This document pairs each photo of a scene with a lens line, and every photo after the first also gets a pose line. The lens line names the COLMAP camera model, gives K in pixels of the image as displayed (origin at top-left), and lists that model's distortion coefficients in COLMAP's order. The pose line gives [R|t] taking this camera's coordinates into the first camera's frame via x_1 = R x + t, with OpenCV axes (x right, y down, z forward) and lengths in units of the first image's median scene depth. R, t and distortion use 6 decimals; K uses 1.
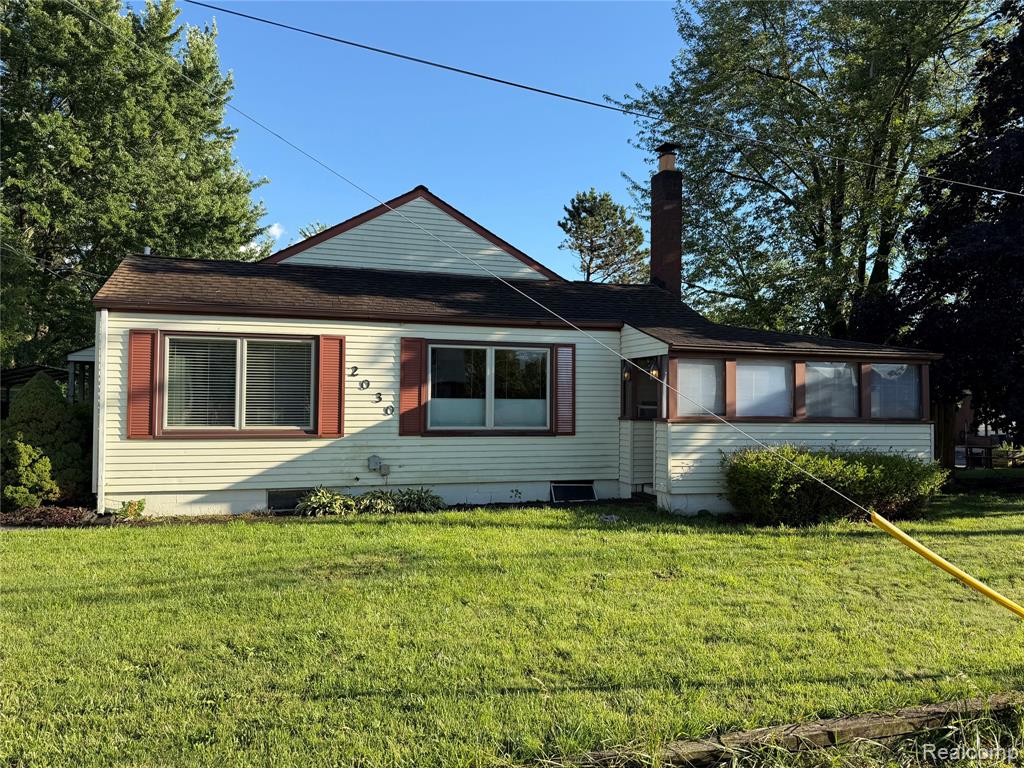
lens RADIAL K [[722.2, 0, 516.9], [0, 722.2, 386.2], [0, 0, 1]] dist [0.130103, -0.219226]
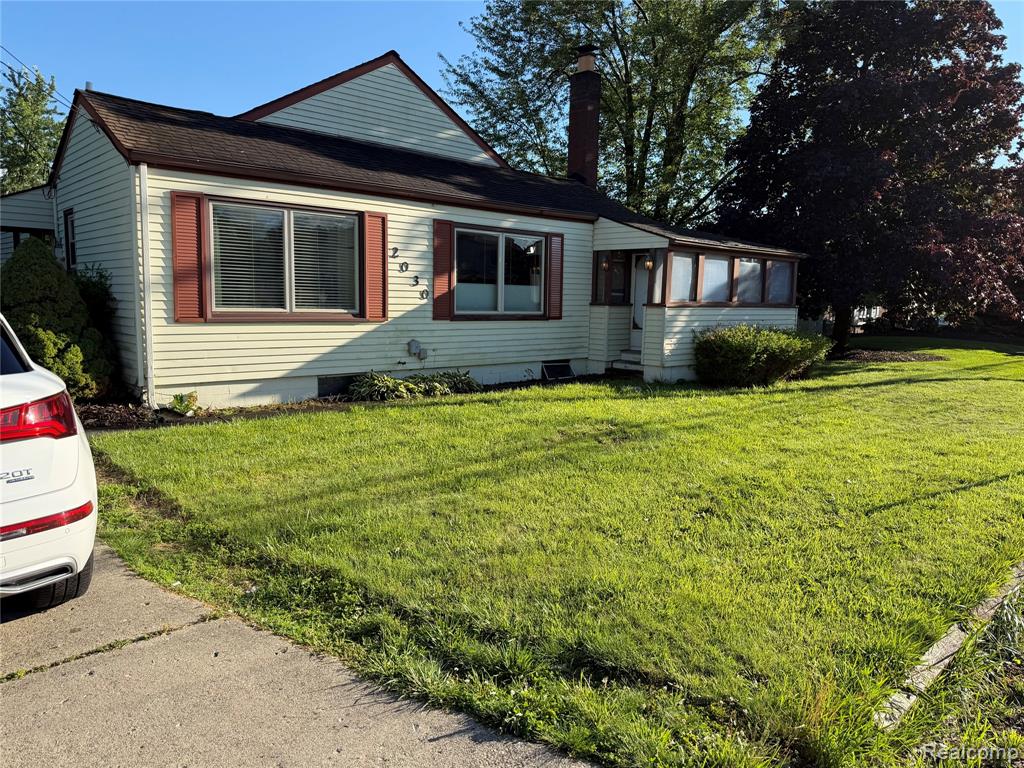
lens RADIAL K [[722.2, 0, 516.9], [0, 722.2, 386.2], [0, 0, 1]] dist [0.130103, -0.219226]
pose [[0.890408, -0.046245, 0.452807, -0.527452], [-0.022194, 0.989231, 0.144673, 0.011670], [-0.454621, -0.138867, 0.879793, 0.052277]]
